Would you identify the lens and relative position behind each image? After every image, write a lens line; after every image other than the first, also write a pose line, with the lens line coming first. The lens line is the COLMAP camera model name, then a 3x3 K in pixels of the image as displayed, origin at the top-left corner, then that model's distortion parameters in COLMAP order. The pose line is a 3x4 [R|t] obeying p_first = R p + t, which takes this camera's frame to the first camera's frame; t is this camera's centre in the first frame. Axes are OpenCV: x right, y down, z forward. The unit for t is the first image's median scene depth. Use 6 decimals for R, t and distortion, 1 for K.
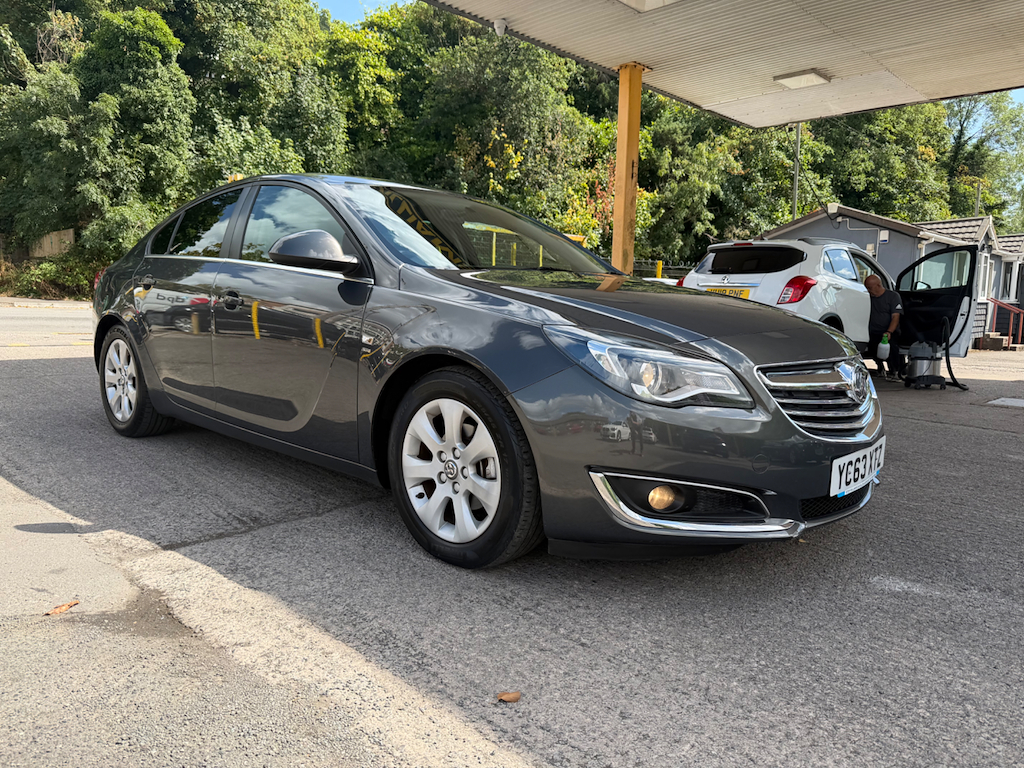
lens RADIAL K [[796.7, 0, 512.0], [0, 796.7, 384.0], [0, 0, 1]] dist [0.007139, 0.005080]
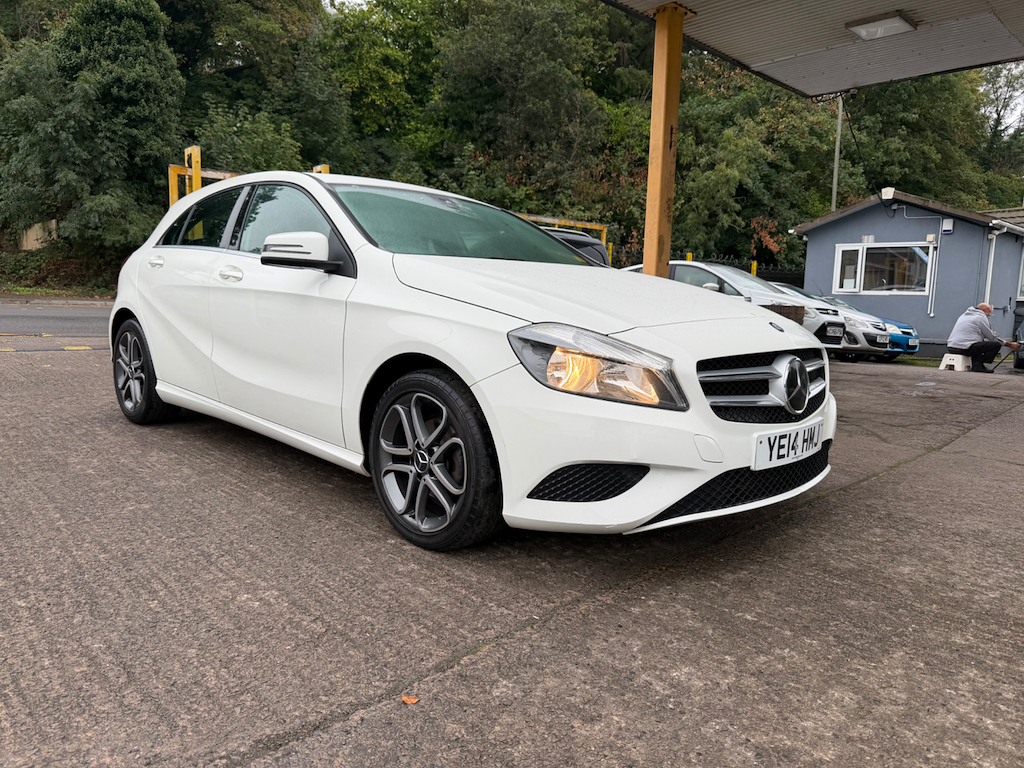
lens RADIAL K [[719.9, 0, 512.0], [0, 719.9, 384.0], [0, 0, 1]] dist [-0.006989, -0.005074]
pose [[0.999798, 0.004584, -0.019593, 0.002576], [-0.004224, 0.999823, 0.018352, -0.017860], [0.019673, -0.018265, 0.999640, 0.152111]]
